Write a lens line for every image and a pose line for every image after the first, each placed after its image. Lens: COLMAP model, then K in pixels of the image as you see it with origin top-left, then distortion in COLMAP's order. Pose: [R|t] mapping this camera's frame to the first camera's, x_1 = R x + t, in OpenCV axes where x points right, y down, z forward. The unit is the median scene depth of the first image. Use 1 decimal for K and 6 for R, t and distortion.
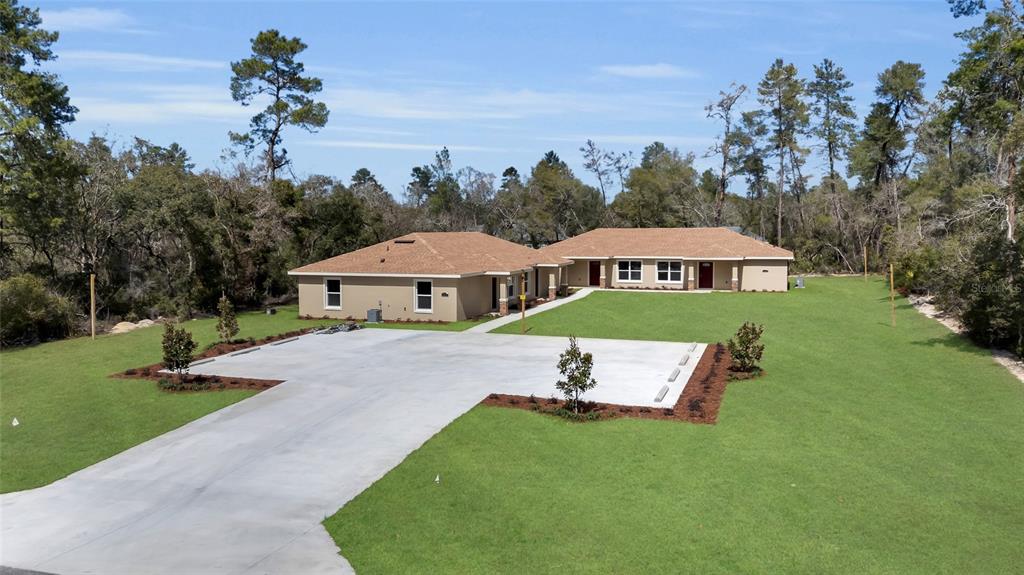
lens RADIAL K [[765.3, 0, 512.0], [0, 765.3, 287.5], [0, 0, 1]] dist [0.053145, -0.002711]
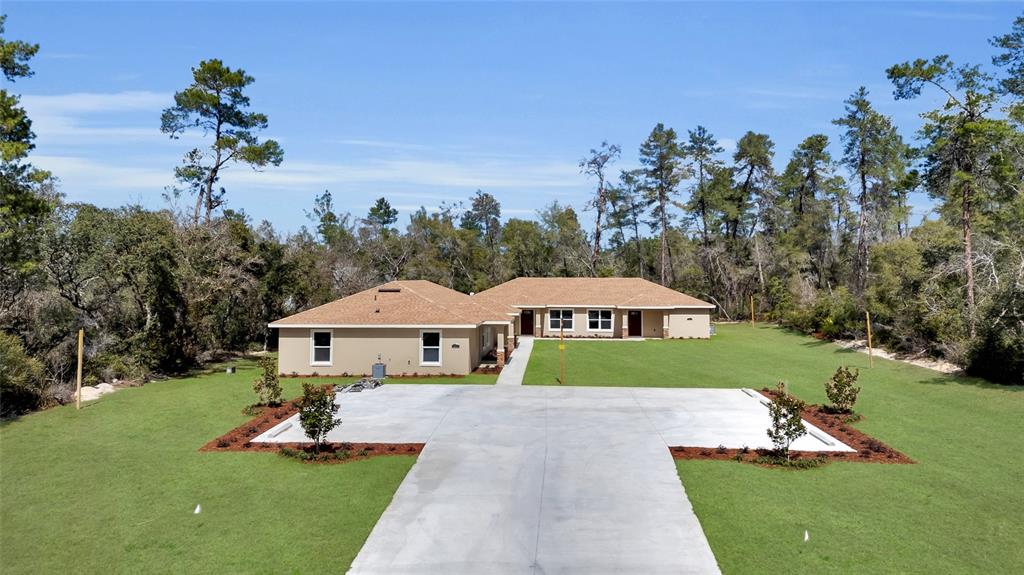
lens RADIAL K [[776.0, 0, 491.0], [0, 776.0, 268.4], [0, 0, 1]] dist [0.051984, -0.007159]
pose [[0.963106, 0.008199, 0.268999, -0.234976], [0.016028, 0.996014, -0.087744, -0.001064], [-0.268646, 0.088819, 0.959135, 0.045587]]
